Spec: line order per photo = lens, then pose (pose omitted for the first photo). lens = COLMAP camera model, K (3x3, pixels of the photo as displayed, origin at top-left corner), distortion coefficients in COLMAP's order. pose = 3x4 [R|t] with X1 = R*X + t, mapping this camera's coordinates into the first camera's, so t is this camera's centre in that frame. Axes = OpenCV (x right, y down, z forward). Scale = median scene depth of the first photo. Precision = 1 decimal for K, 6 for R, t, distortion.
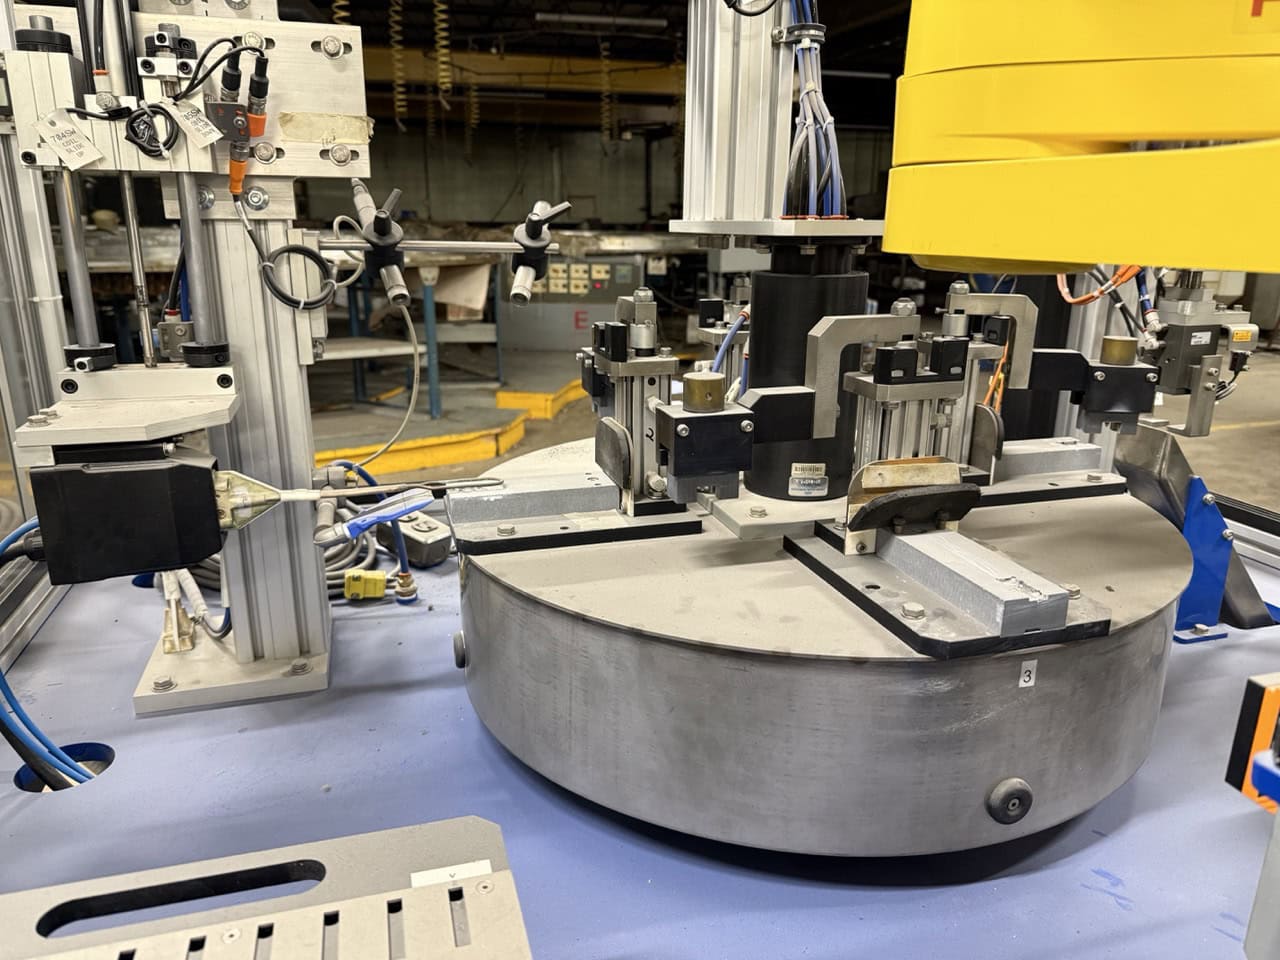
lens RADIAL K [[918.9, 0, 640.7], [0, 918.9, 504.4], [0, 0, 1]] dist [-0.030586, -0.004458]
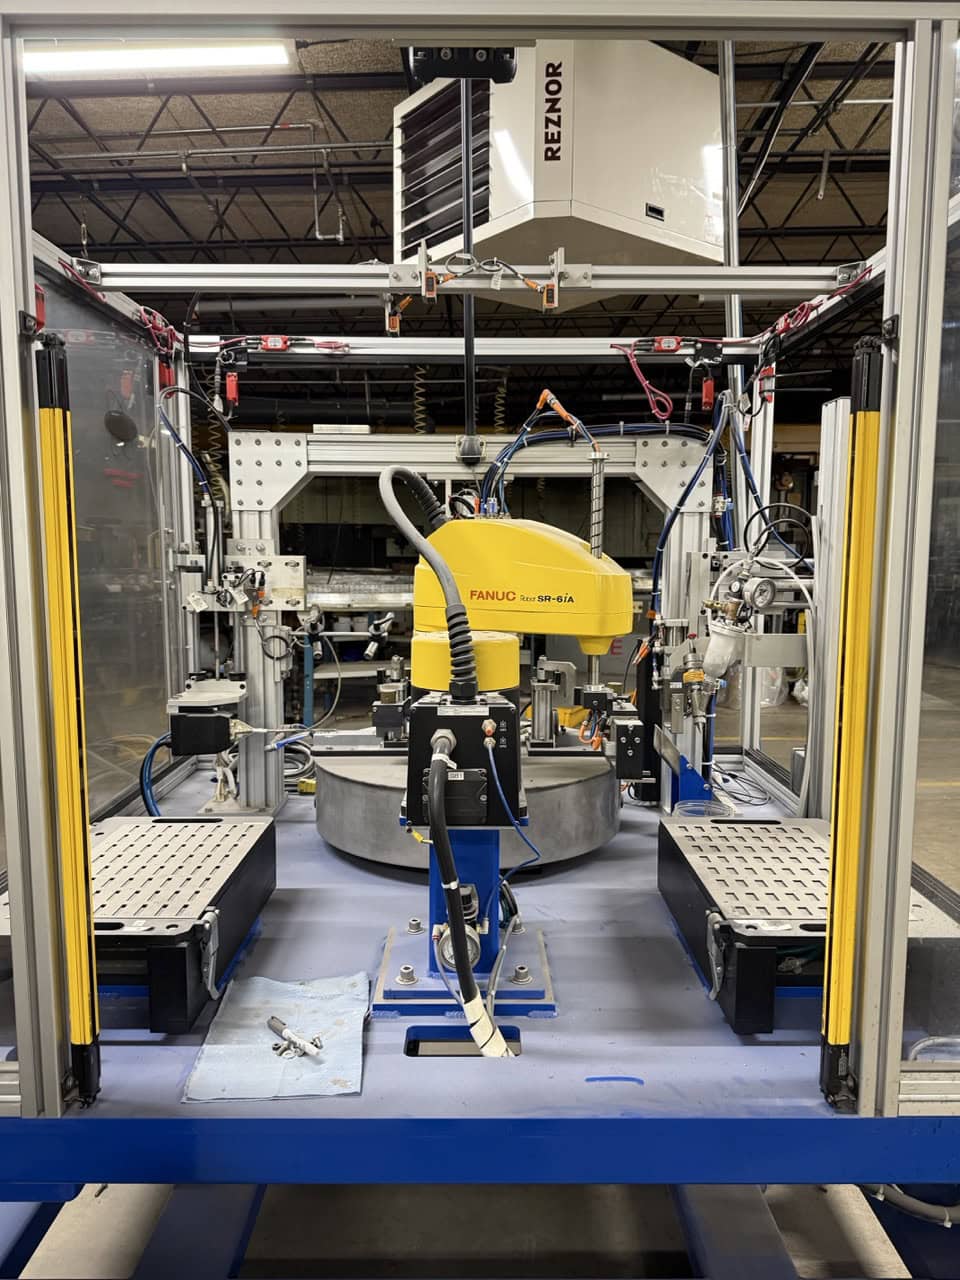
lens RADIAL K [[917.3, 0, 480.0], [0, 917.3, 640.0], [0, 0, 1]] dist [0.003256, 0.000877]
pose [[0.956573, 0.023760, -0.290524, 0.979714], [-0.080065, 0.979755, -0.183493, 0.165191], [0.280283, 0.198785, 0.939109, -1.336919]]
